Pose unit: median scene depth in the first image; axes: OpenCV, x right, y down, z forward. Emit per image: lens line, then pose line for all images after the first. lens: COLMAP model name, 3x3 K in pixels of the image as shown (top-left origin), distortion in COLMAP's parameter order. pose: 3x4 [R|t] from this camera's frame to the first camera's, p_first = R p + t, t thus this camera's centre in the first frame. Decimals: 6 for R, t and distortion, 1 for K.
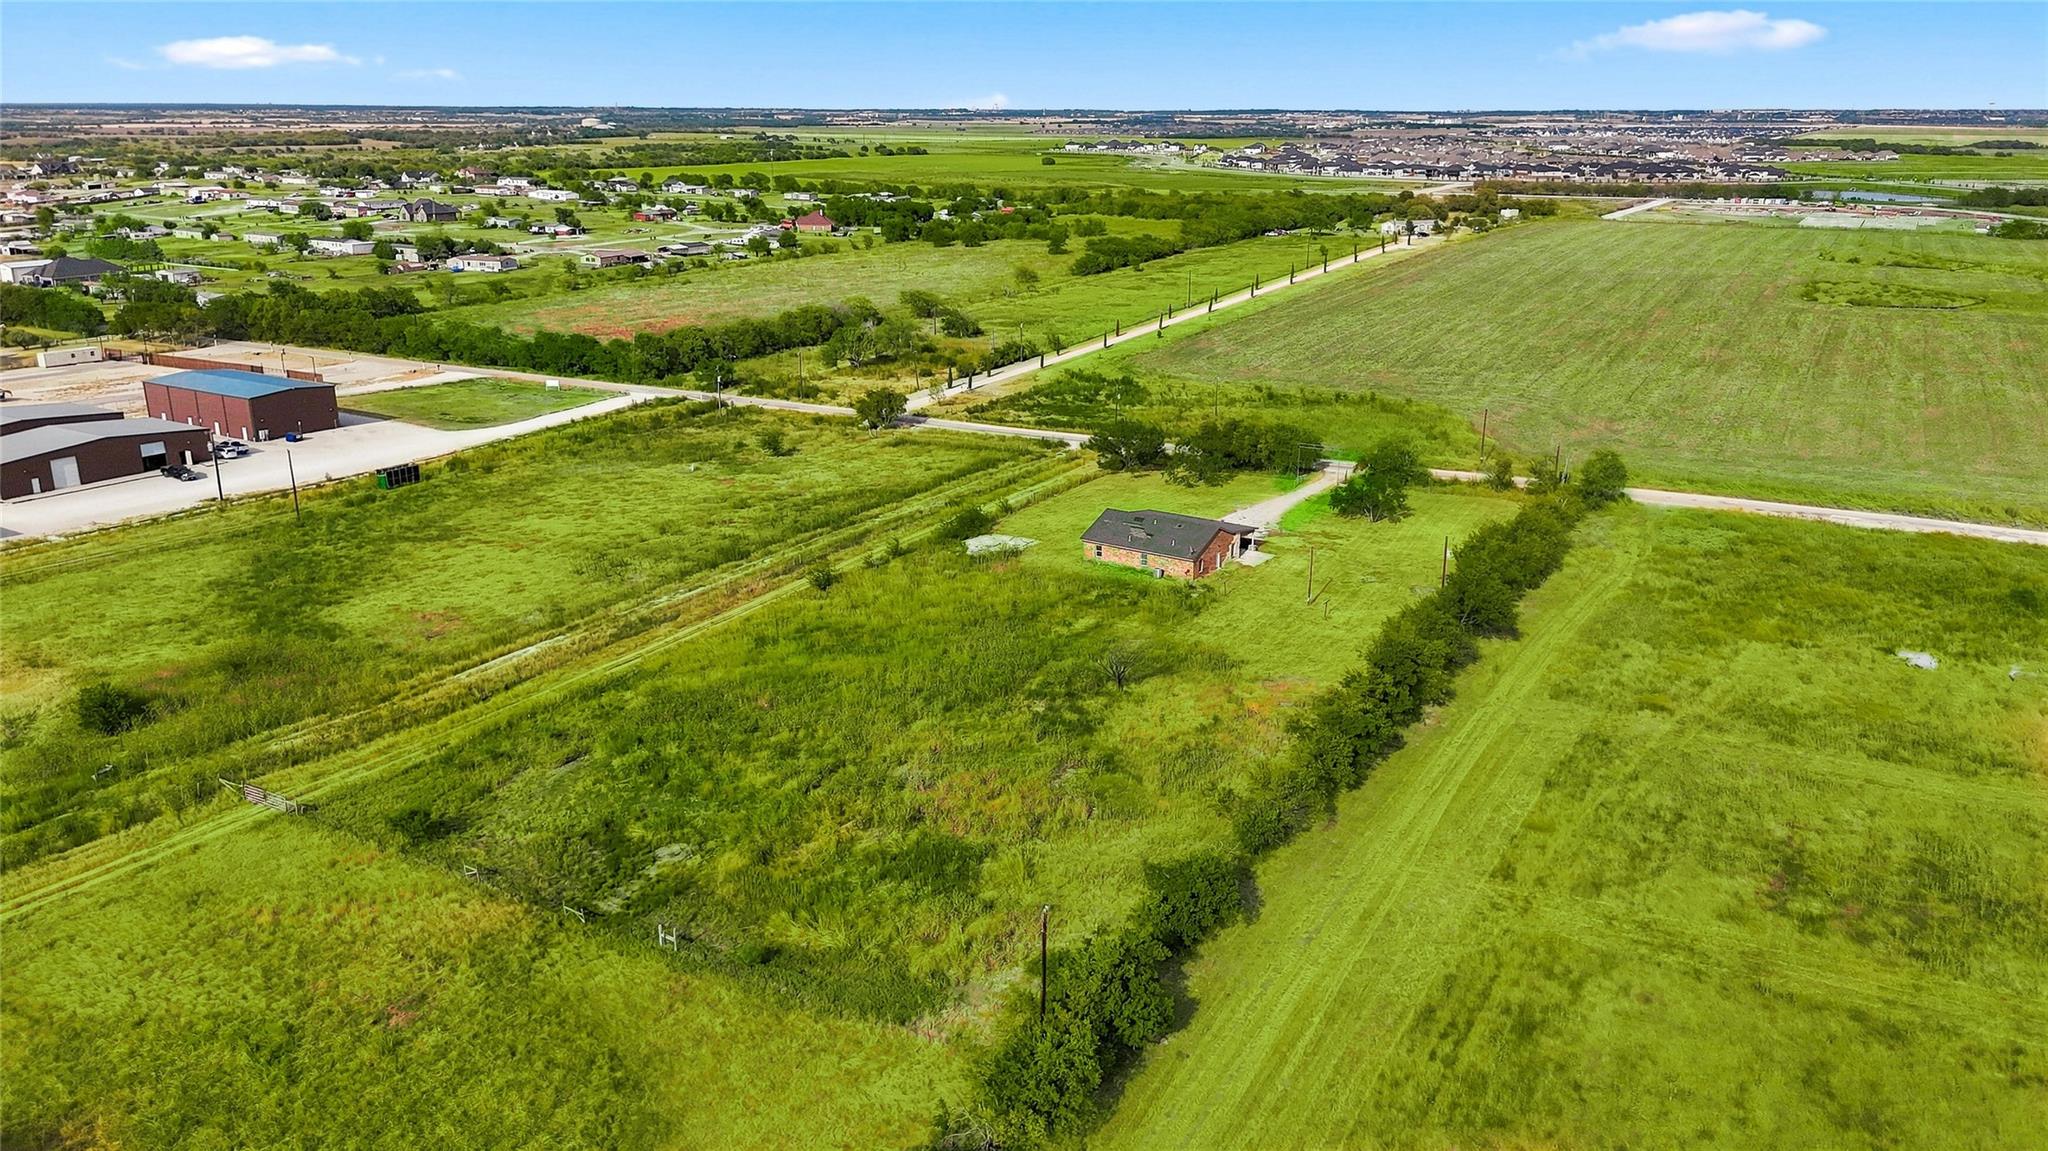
lens RADIAL K [[1514.7, 0, 1024.0], [0, 1514.7, 575.5], [0, 0, 1]] dist [0.070639, -0.071960]
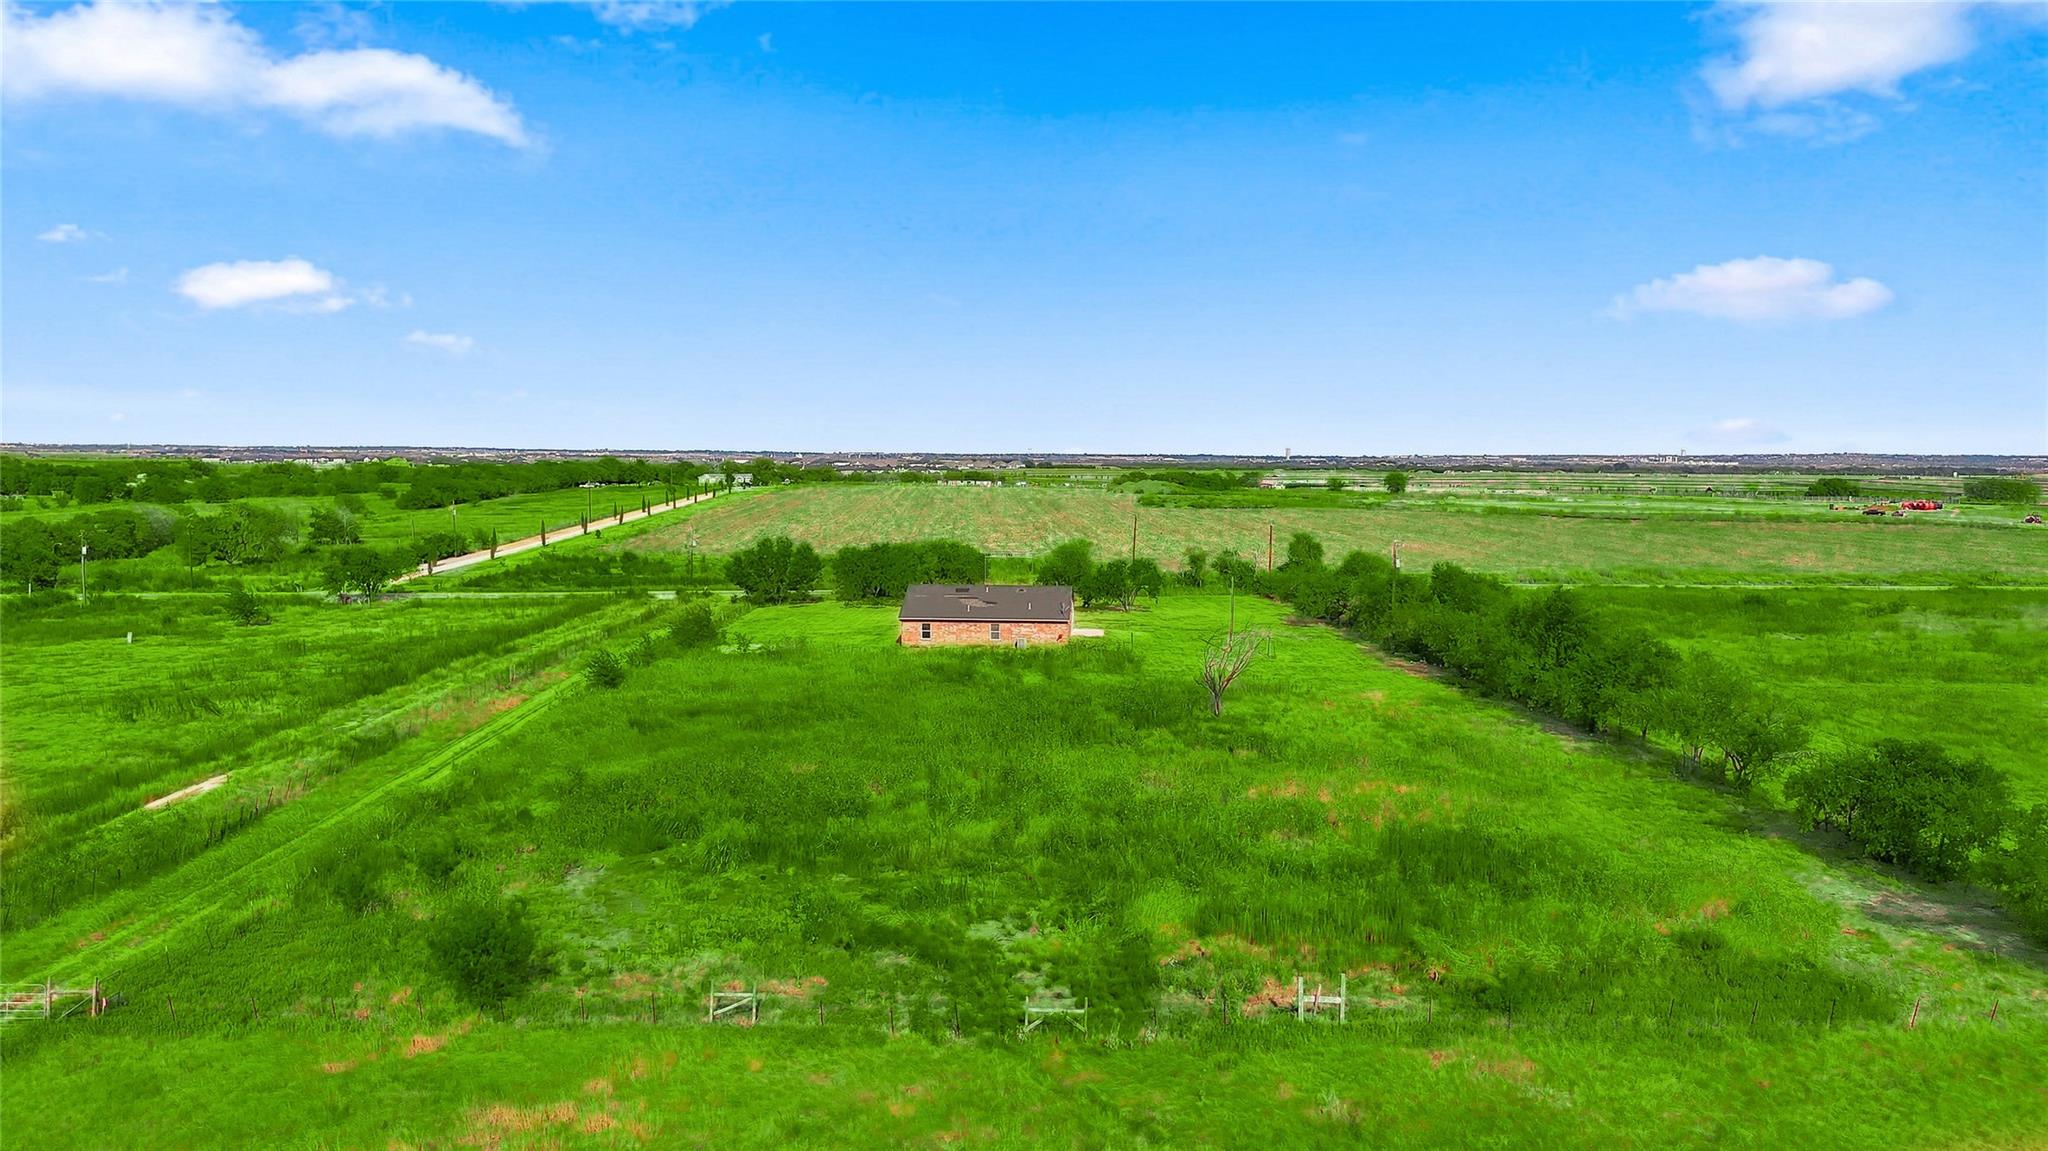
lens RADIAL K [[1514.7, 0, 1024.0], [0, 1514.7, 575.5], [0, 0, 1]] dist [0.070639, -0.071960]
pose [[0.855832, -0.038302, 0.515833, -0.323928], [0.147857, 0.973759, -0.173009, 0.103346], [-0.495671, 0.224336, 0.839037, 0.358811]]
